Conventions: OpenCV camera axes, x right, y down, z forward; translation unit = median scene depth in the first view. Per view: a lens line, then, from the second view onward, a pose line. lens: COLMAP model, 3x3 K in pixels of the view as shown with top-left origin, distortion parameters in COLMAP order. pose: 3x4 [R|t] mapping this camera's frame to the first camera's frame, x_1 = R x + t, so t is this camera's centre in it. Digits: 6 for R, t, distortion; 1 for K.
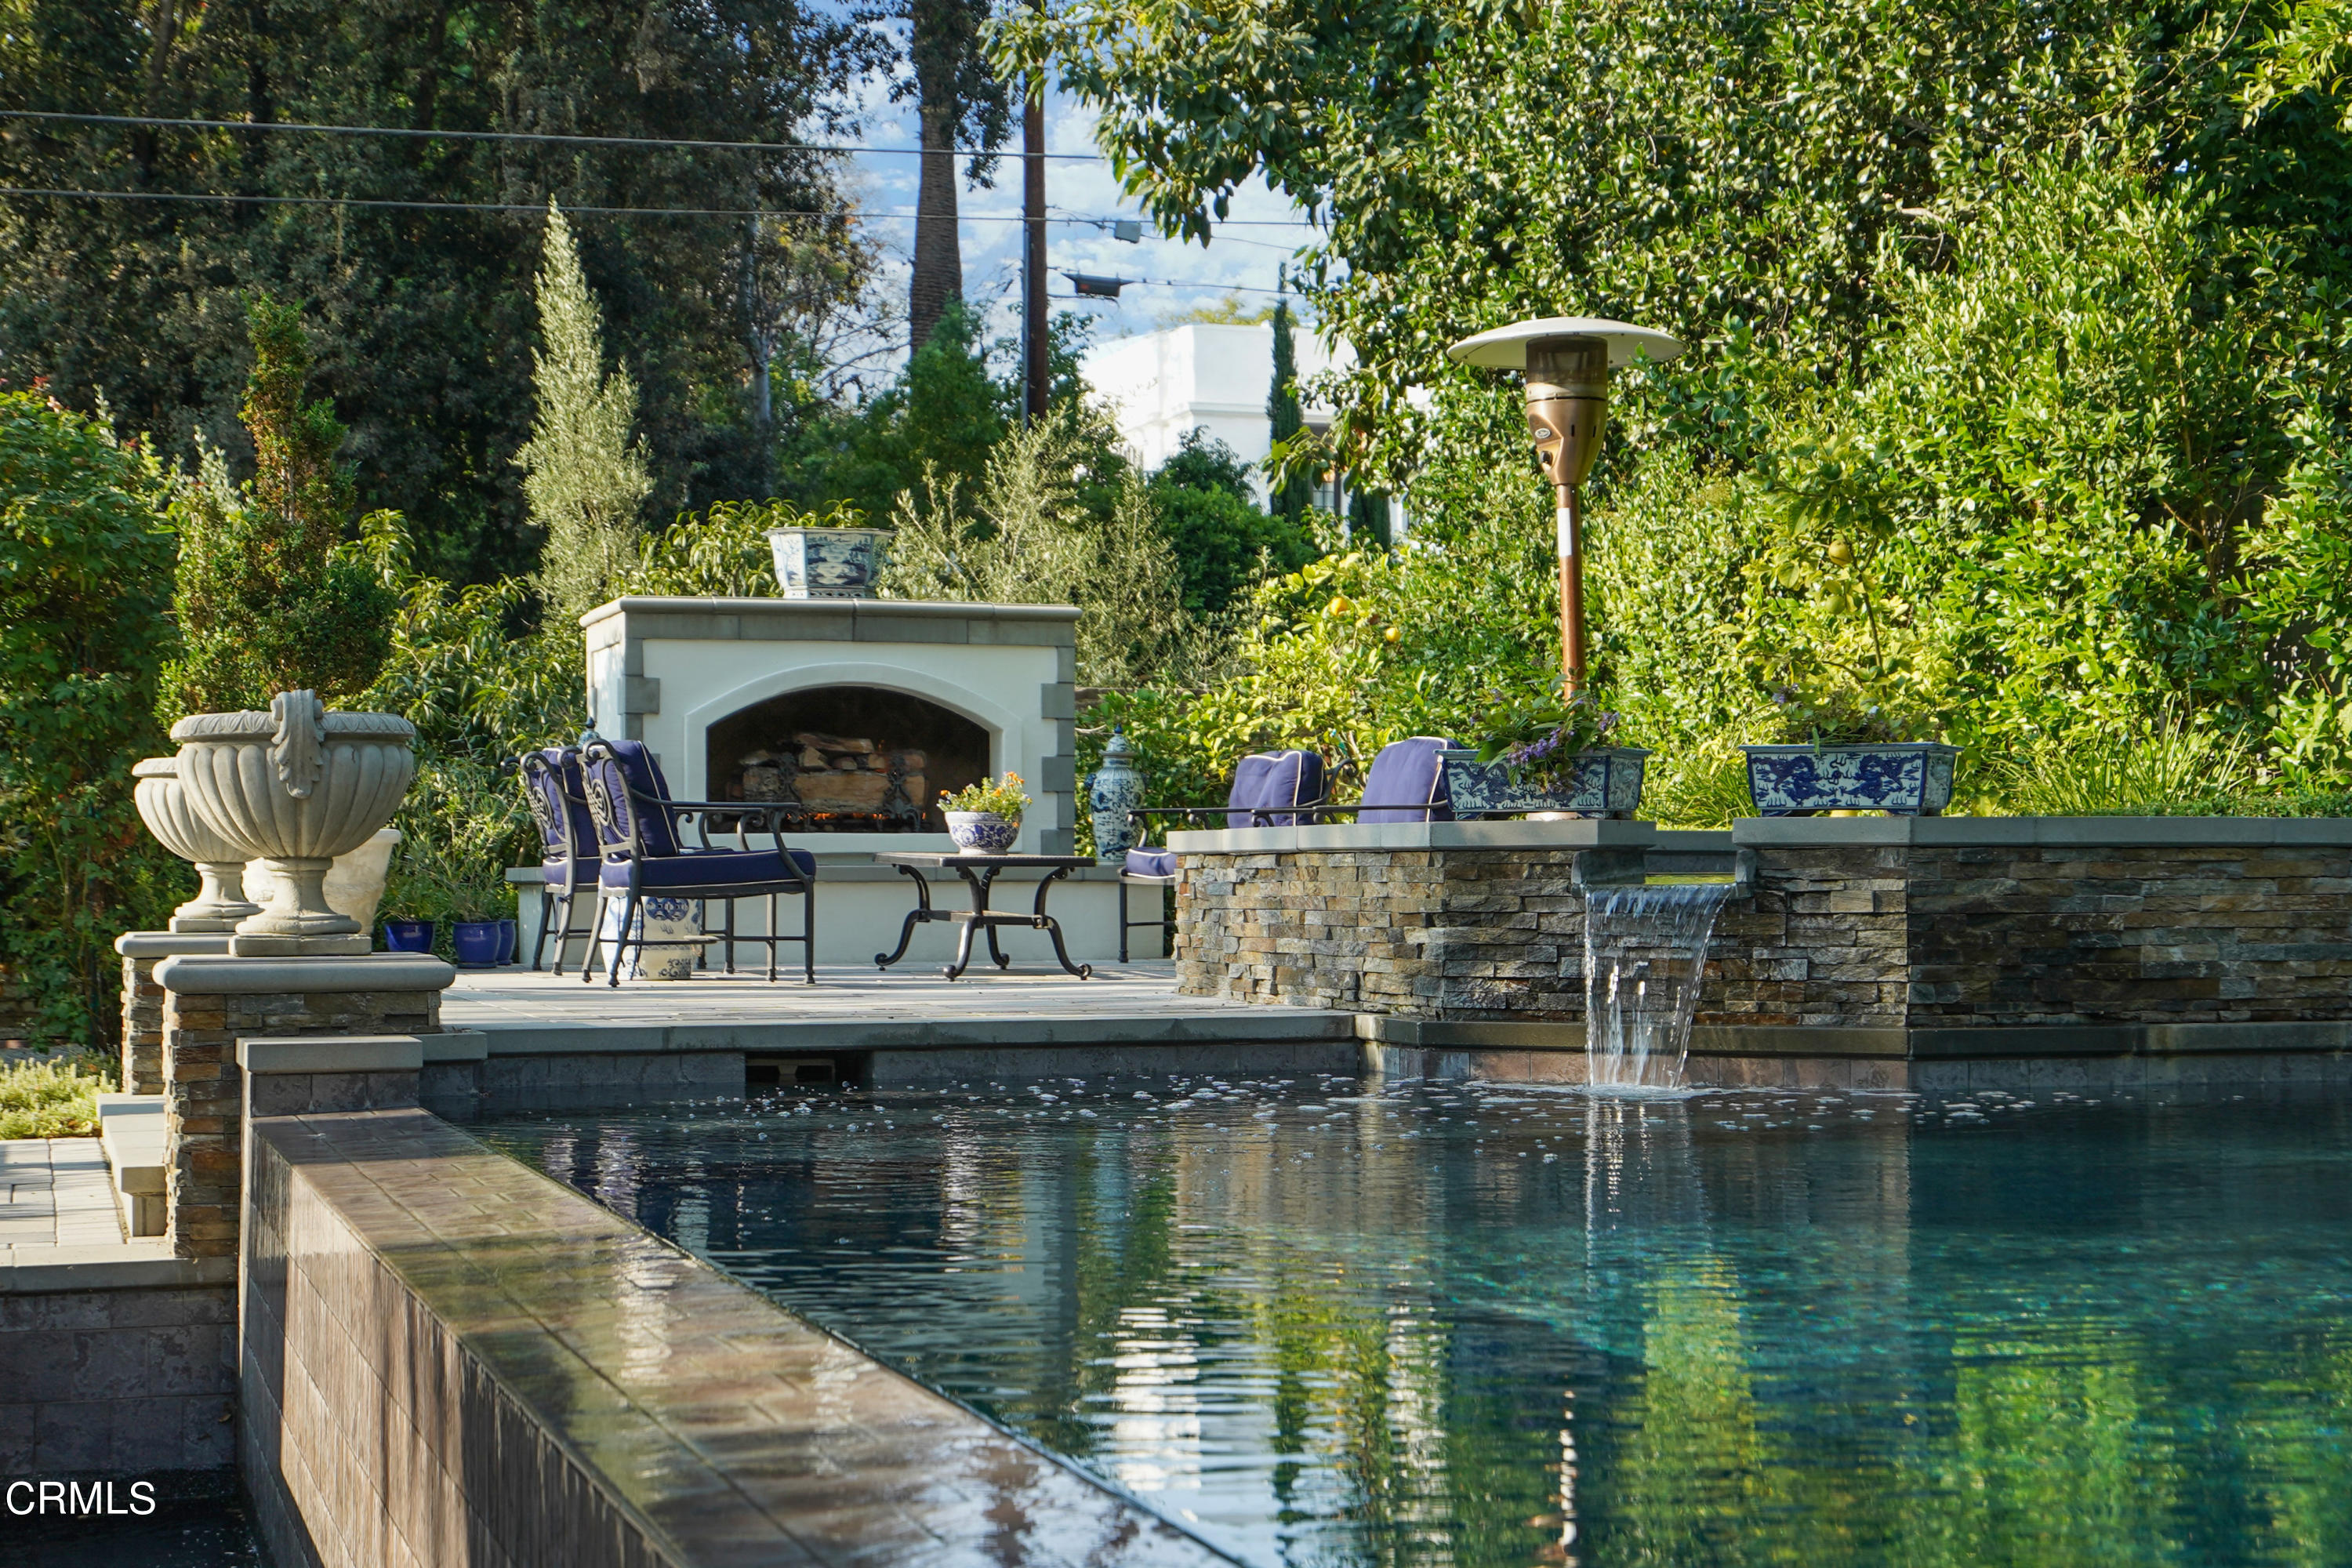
lens RADIAL K [[3508.7, 0, 1178.5], [0, 3508.7, 868.0], [0, 0, 1]] dist [0.029232, 0.077501]
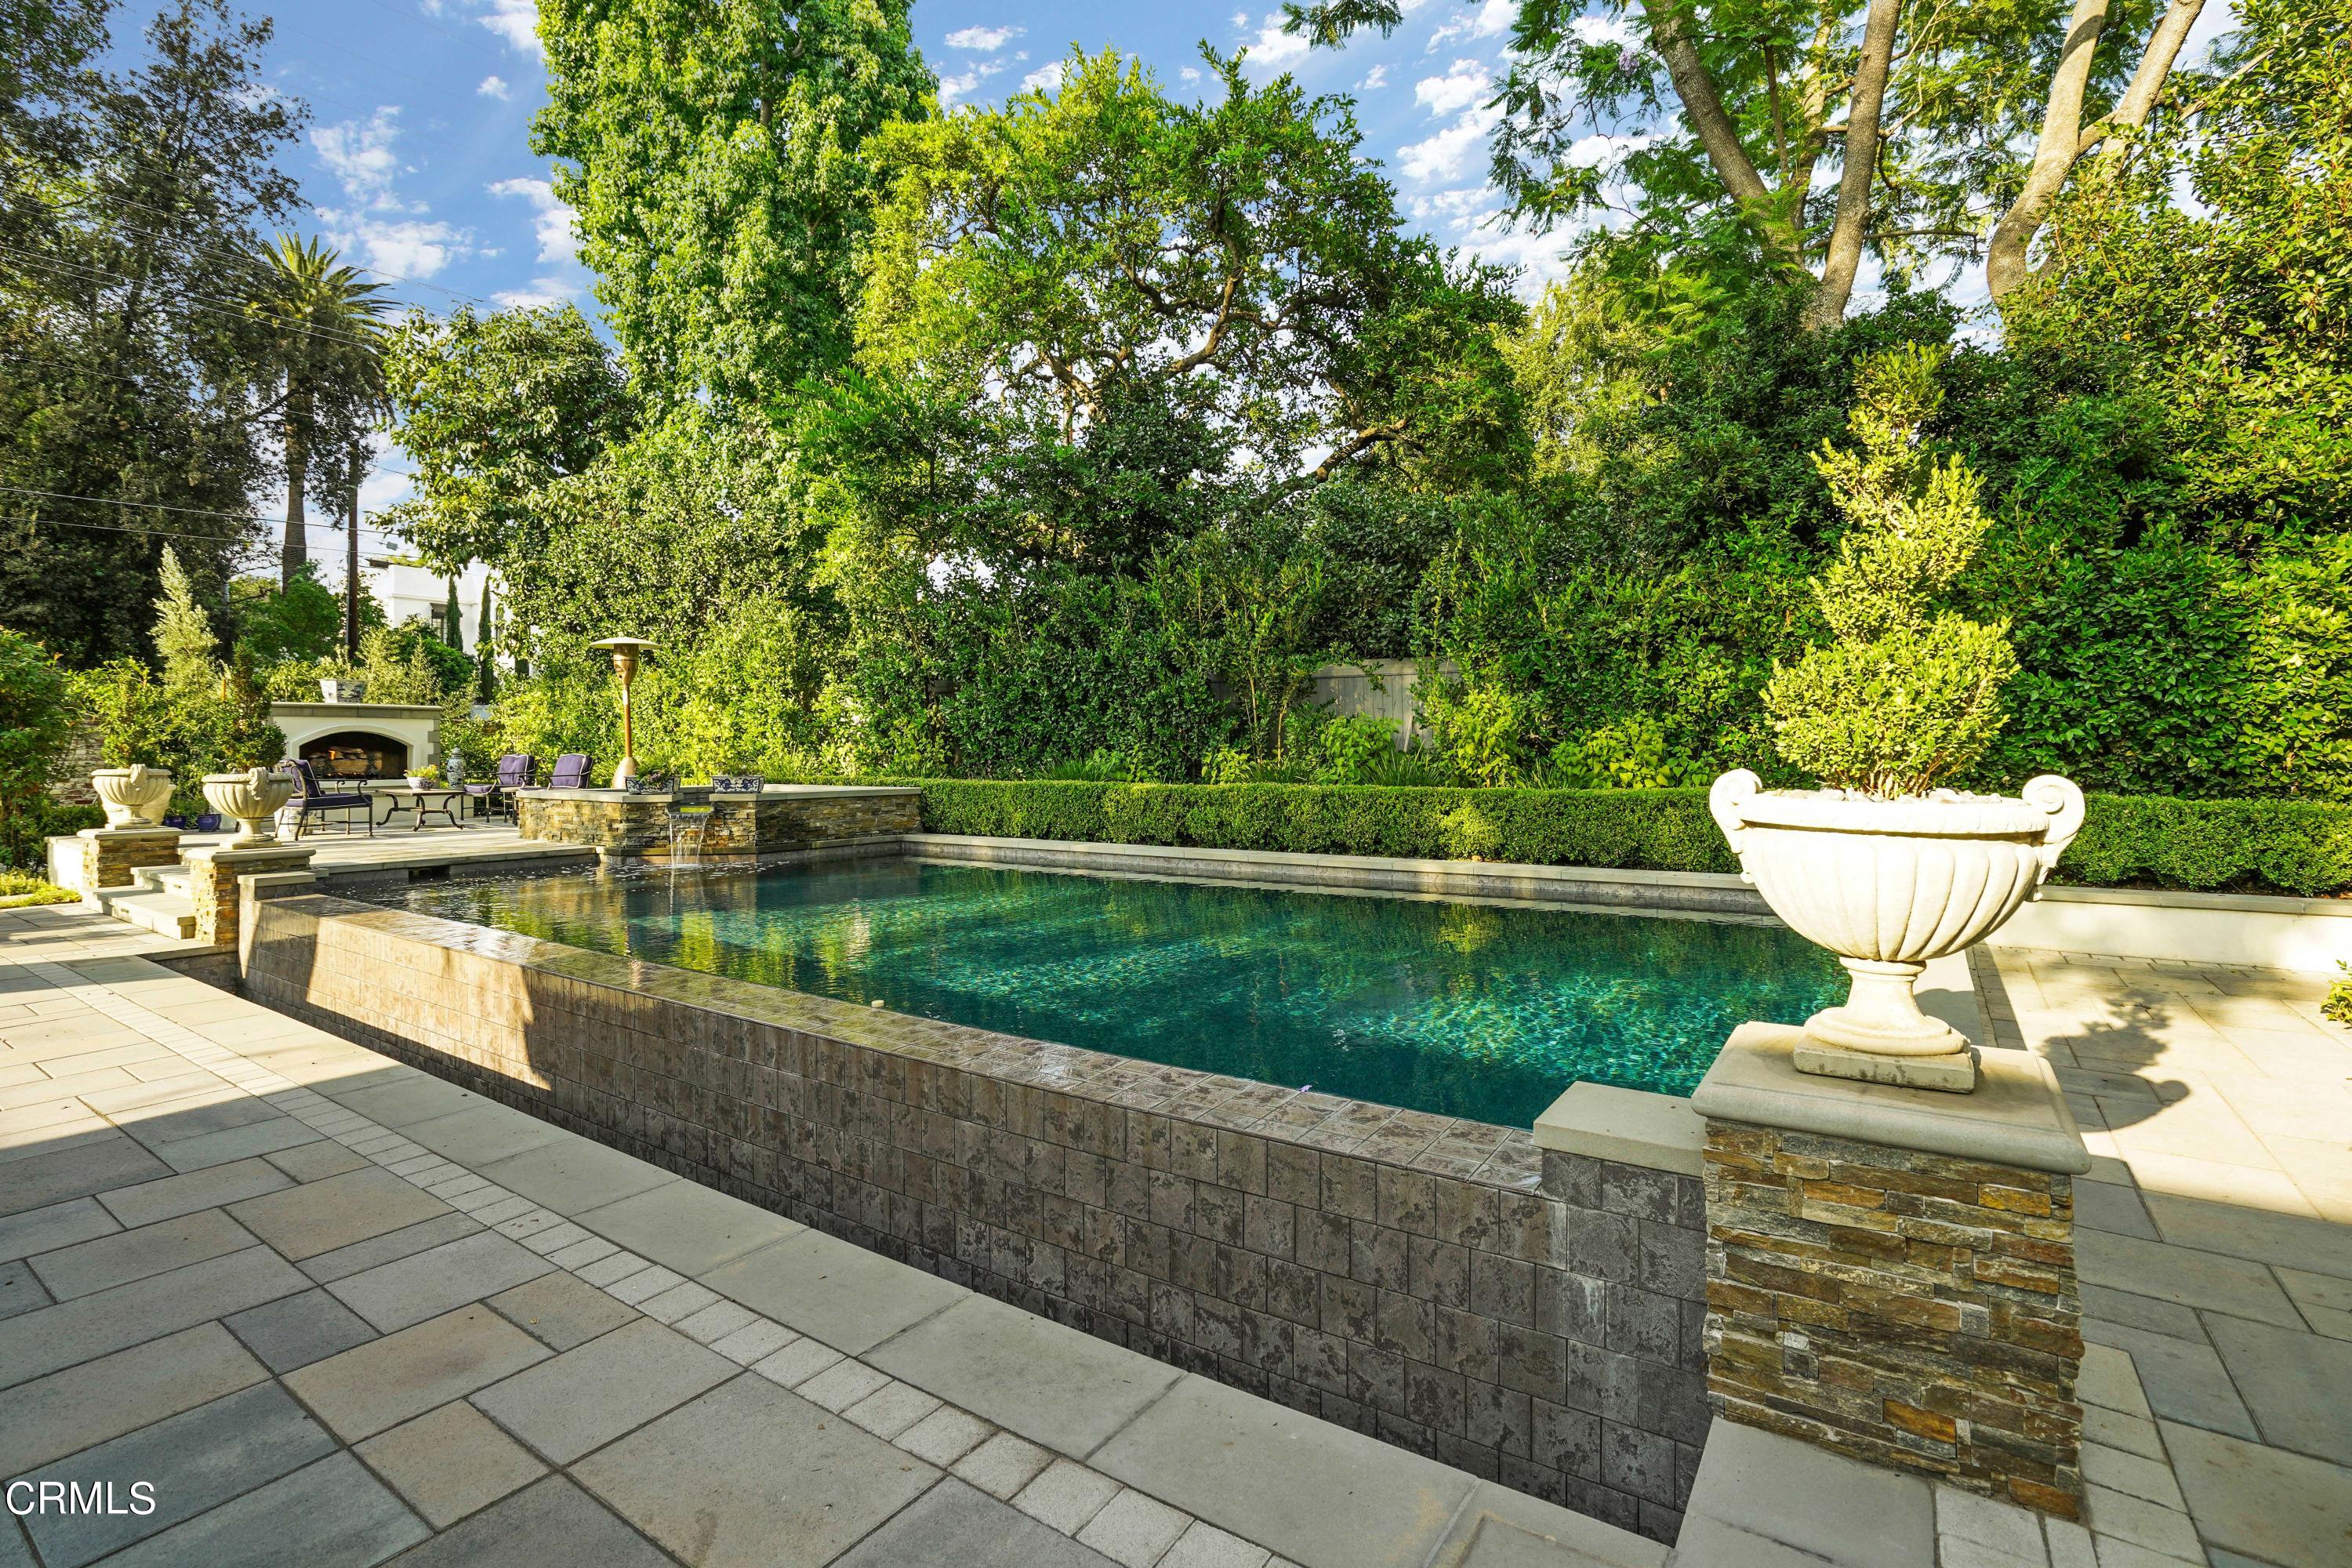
lens RADIAL K [[1086.7, 0, 1178.8], [0, 1086.7, 764.7], [0, 0, 1]] dist [-0.059042, 0.018465]
pose [[0.787962, -0.005882, 0.615695, -0.102505], [-0.001145, 0.999939, 0.011019, -0.037289], [-0.615722, -0.009387, 0.787907, -0.166630]]
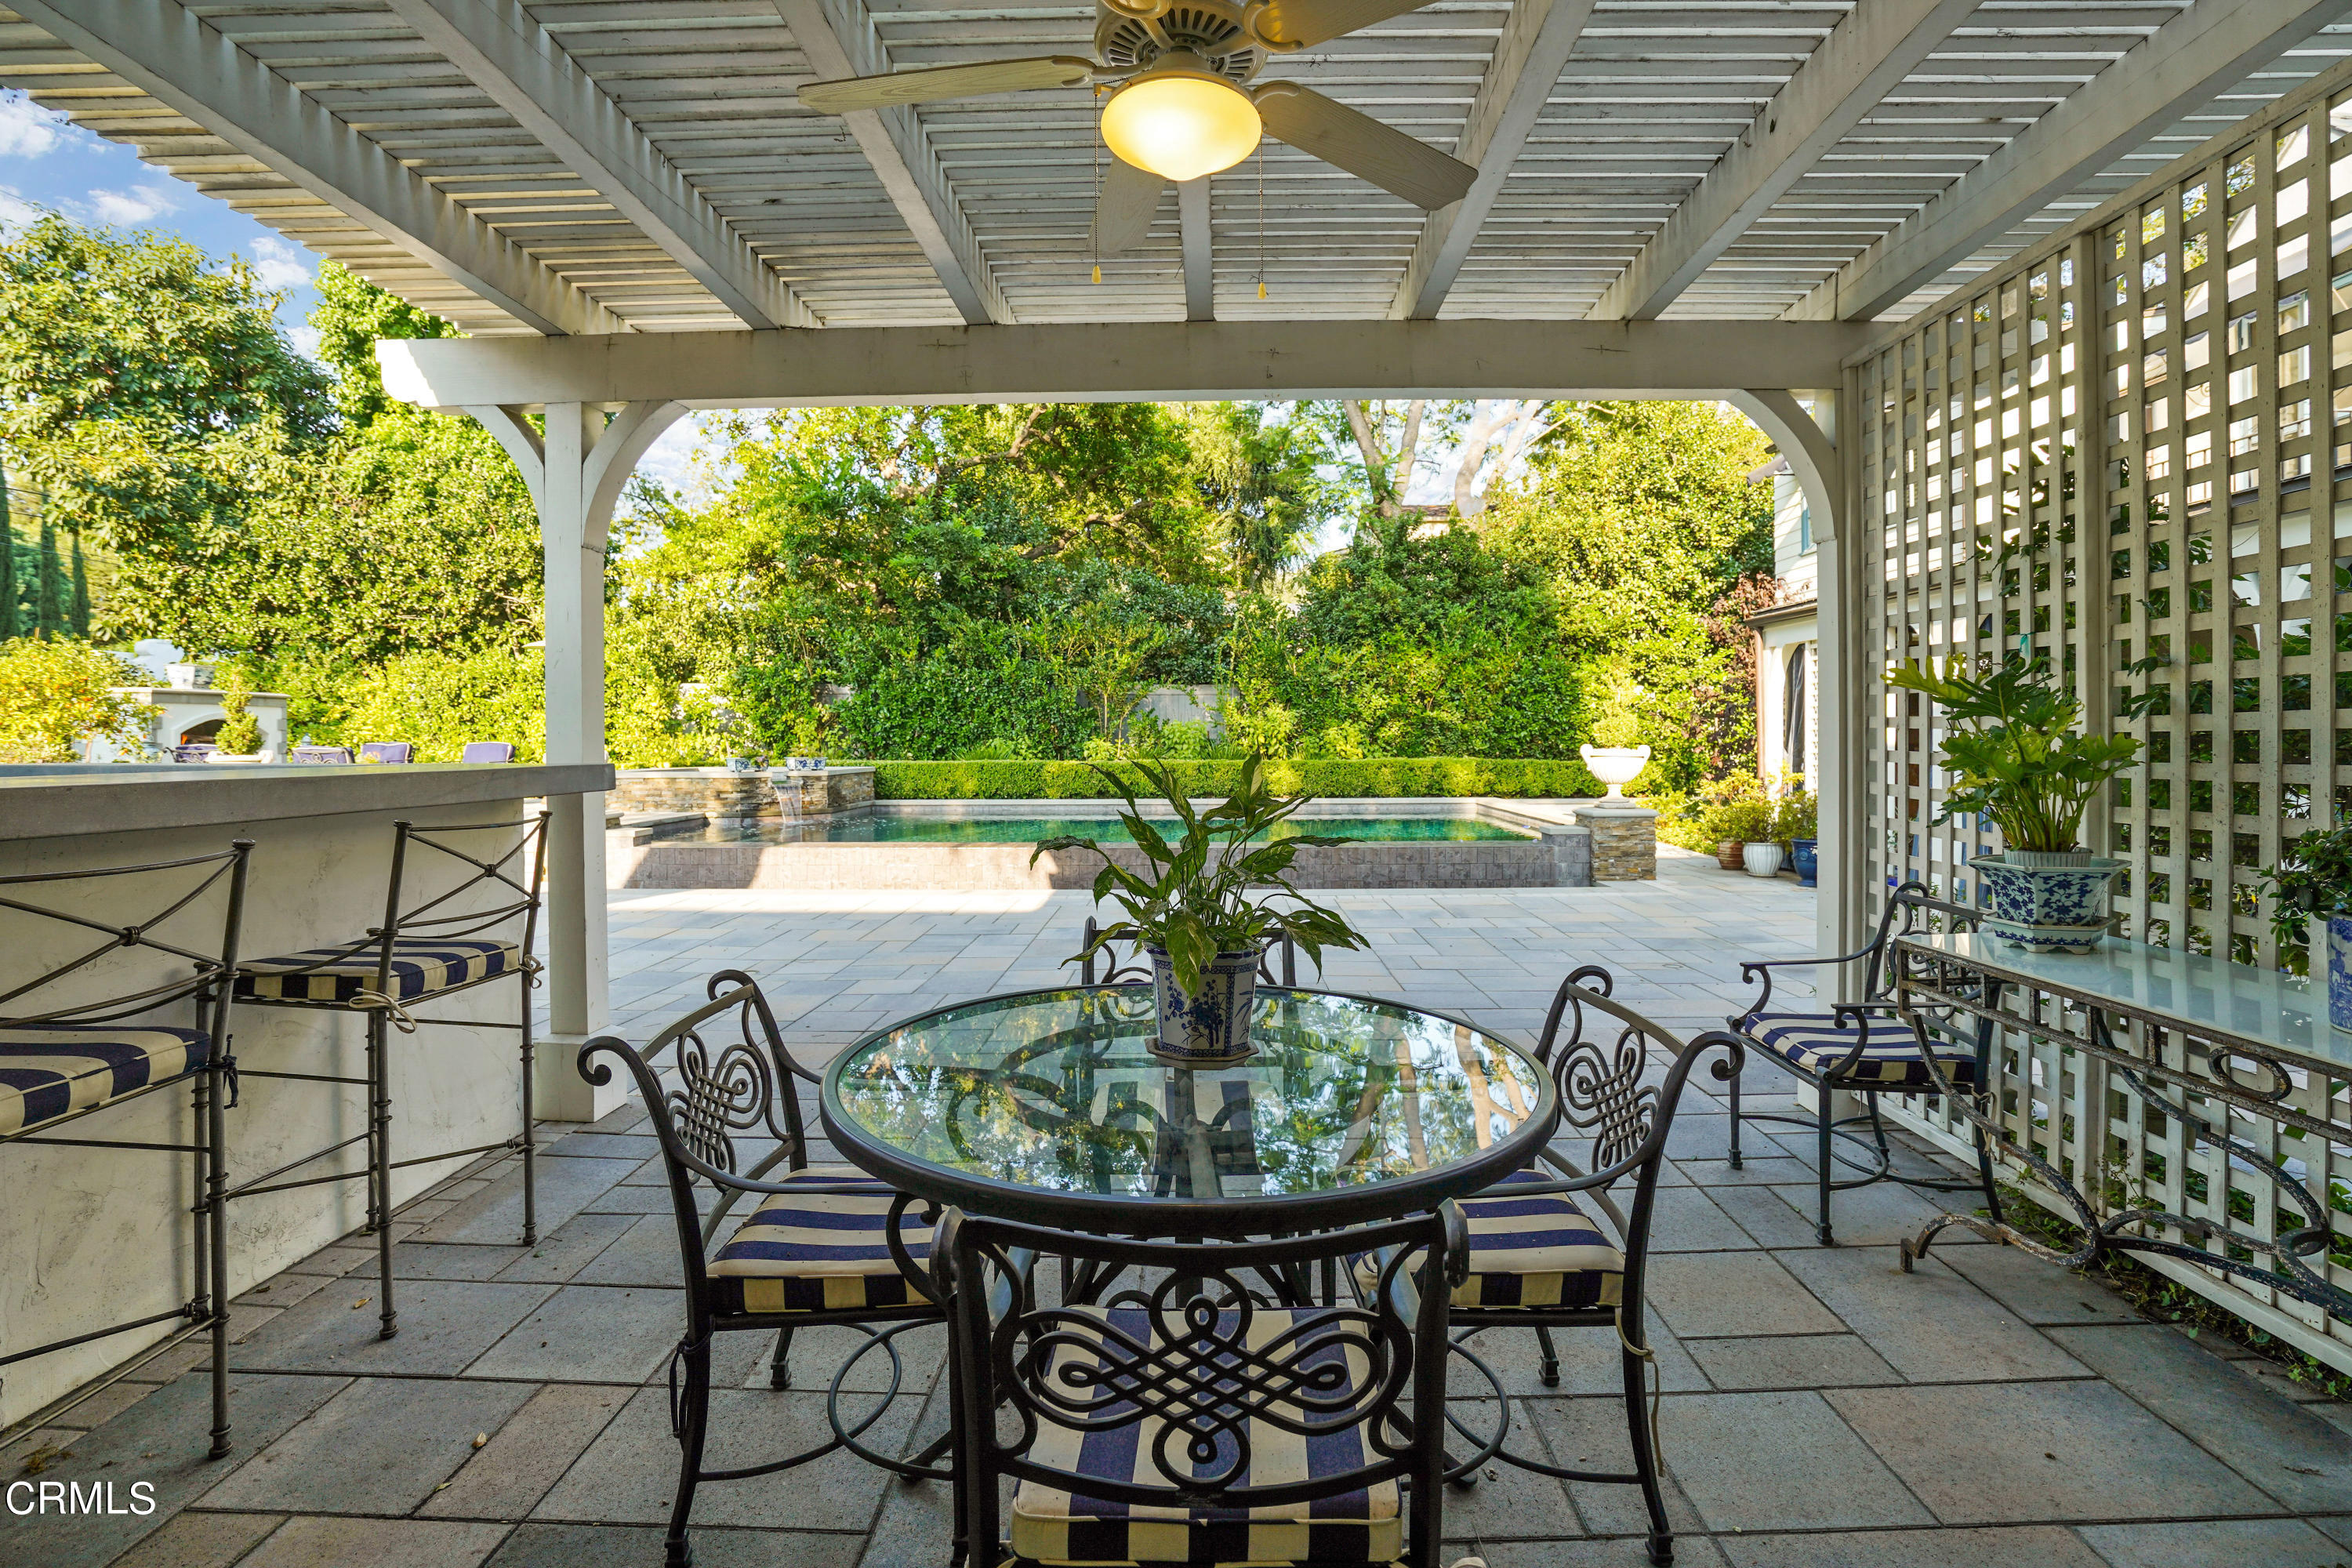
lens RADIAL K [[1120.3, 0, 1183.4], [0, 1120.3, 778.7], [0, 0, 1]] dist [-0.061622, 0.022086]
pose [[0.314426, -0.027596, 0.948881, -0.762185], [-0.001511, 0.999562, 0.029571, -0.032993], [-0.949281, -0.010732, 0.314246, -0.063276]]
